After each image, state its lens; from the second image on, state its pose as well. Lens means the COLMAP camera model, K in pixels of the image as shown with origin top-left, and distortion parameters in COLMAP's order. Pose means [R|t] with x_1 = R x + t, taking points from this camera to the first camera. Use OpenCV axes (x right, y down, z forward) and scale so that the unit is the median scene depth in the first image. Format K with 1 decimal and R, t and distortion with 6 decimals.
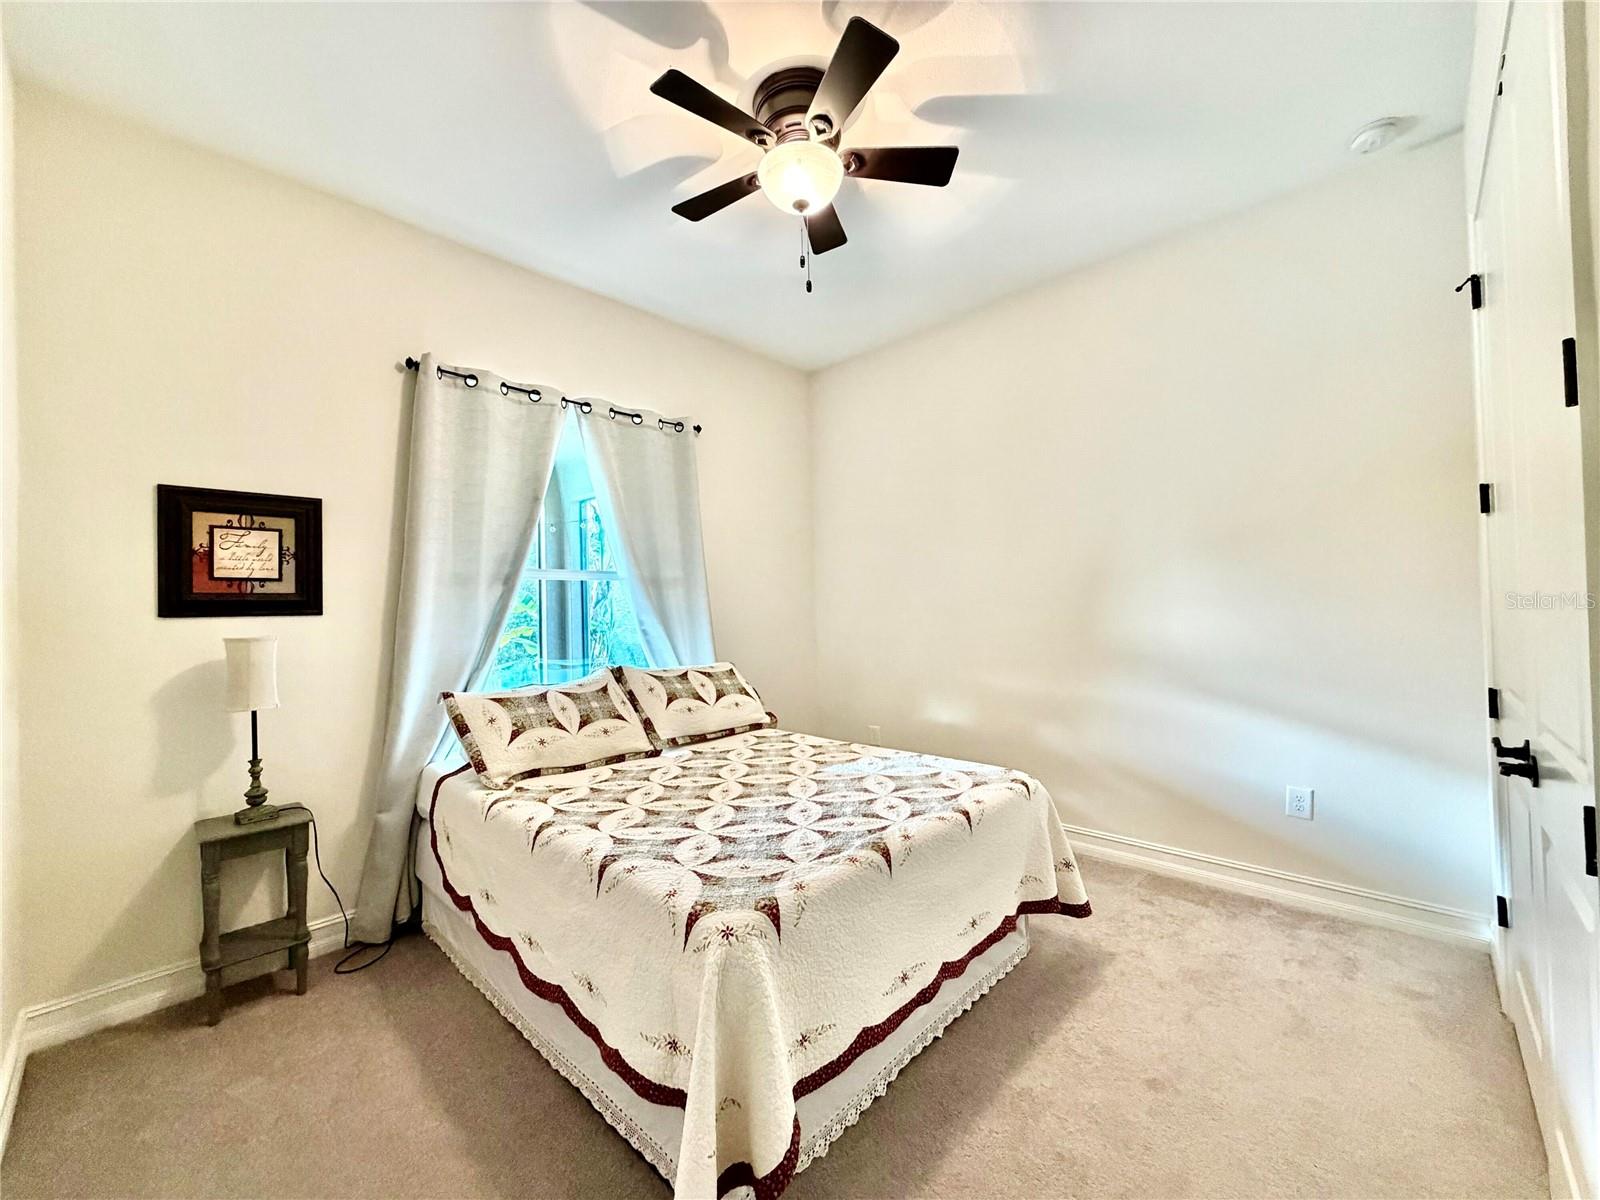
lens RADIAL K [[639.1, 0, 798.1], [0, 639.1, 597.2], [0, 0, 1]] dist [0.001012, 0.000019]
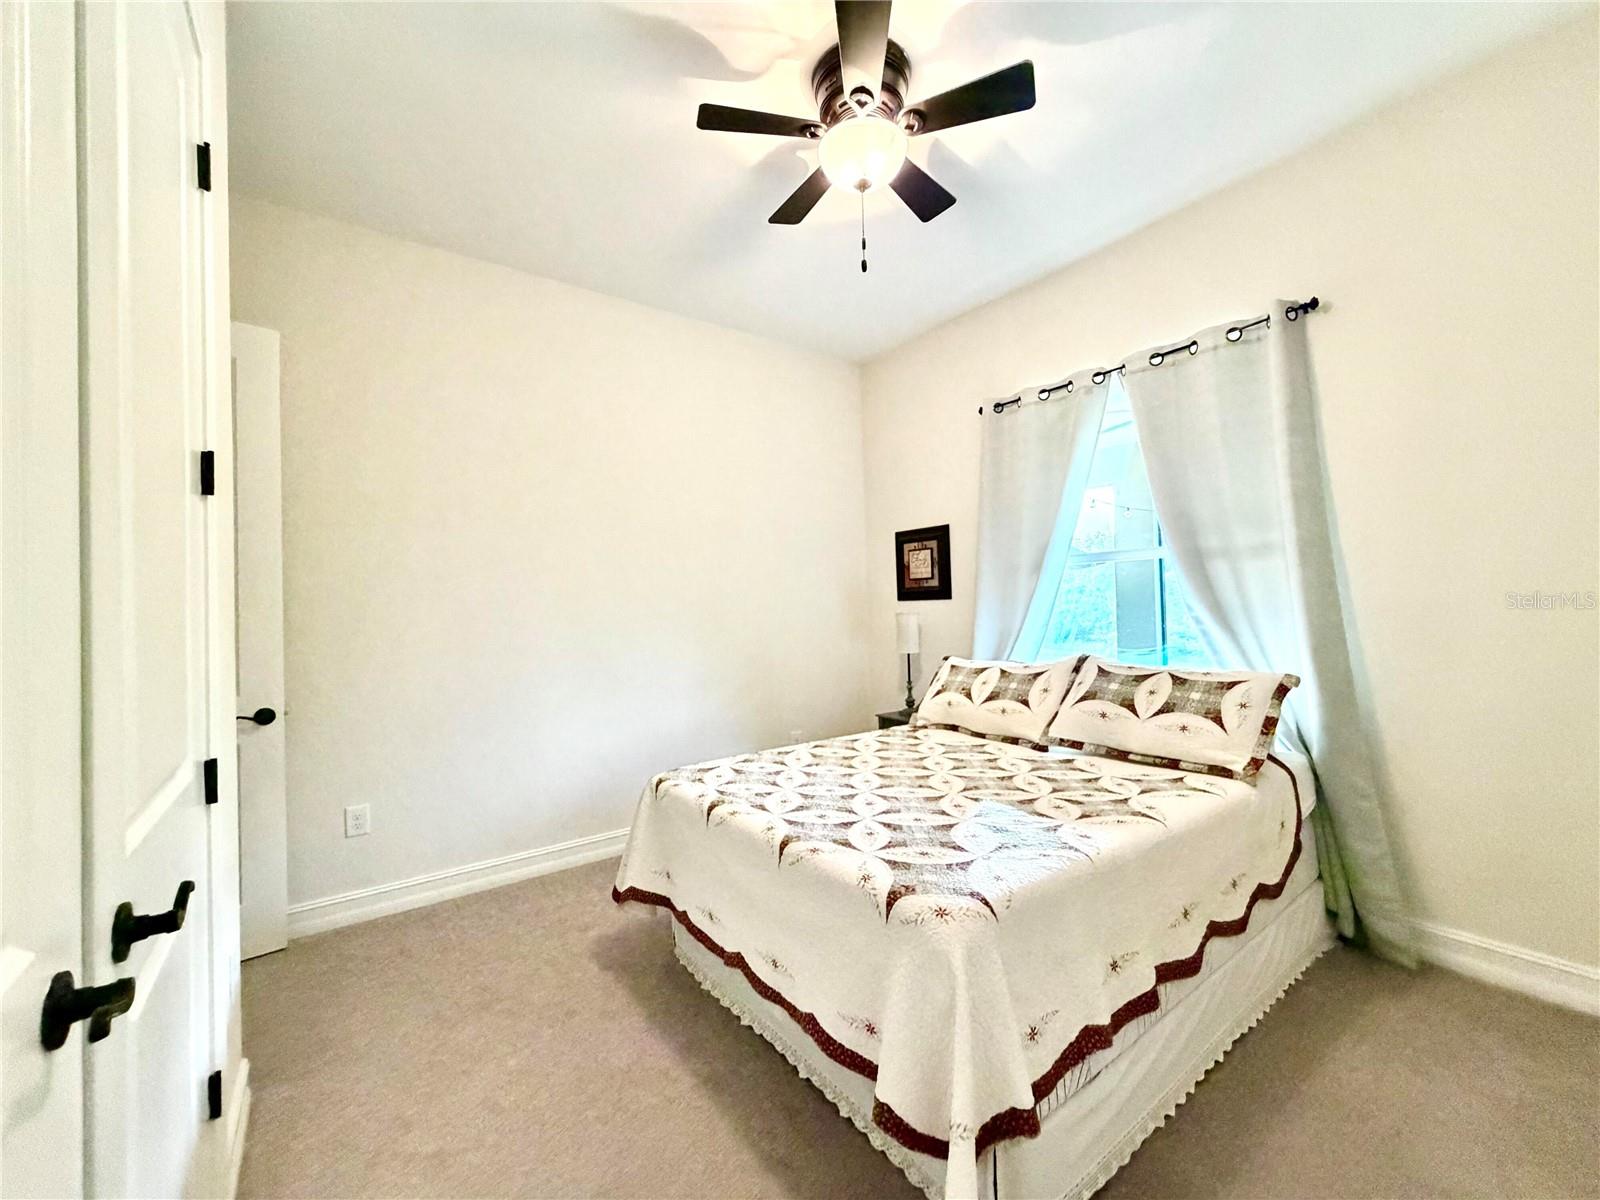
lens RADIAL K [[639.1, 0, 798.6], [0, 639.1, 597.7], [0, 0, 1]] dist [0.001012, 0.000019]
pose [[-0.168997, 0.010641, -0.985559, 0.904239], [0.047525, 0.998867, 0.002636, 0.002916], [0.984470, -0.046393, -0.169311, 0.959779]]
